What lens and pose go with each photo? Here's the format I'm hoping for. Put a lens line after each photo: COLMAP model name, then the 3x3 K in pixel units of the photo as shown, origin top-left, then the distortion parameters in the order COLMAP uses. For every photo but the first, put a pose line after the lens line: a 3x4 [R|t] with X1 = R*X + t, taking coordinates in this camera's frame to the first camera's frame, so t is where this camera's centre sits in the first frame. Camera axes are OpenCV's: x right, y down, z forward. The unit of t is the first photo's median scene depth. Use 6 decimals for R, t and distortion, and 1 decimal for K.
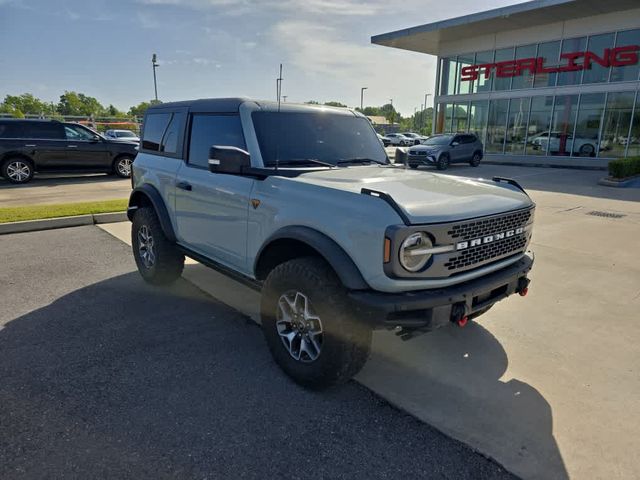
lens RADIAL K [[448.0, 0, 320.0], [0, 448.0, 240.0], [0, 0, 1]] dist [0.045673, -0.006054]
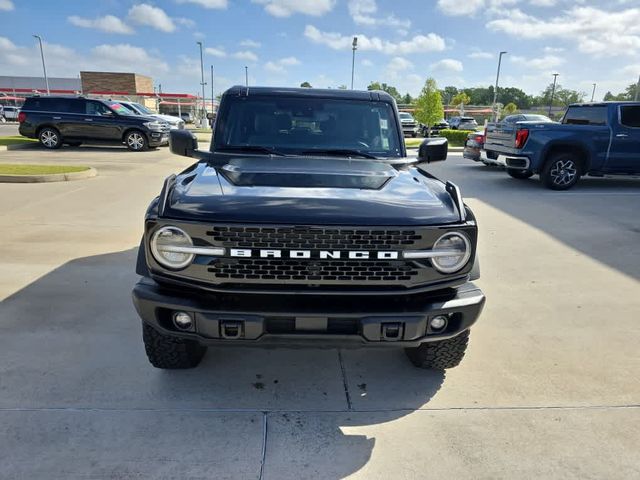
lens RADIAL K [[448.0, 0, 320.0], [0, 448.0, 240.0], [0, 0, 1]] dist [0.045673, -0.006054]
pose [[0.790165, 0.179296, -0.586082, 0.946823], [-0.164247, 0.983223, 0.079351, -0.104336], [0.590476, 0.033562, 0.806357, 0.433114]]
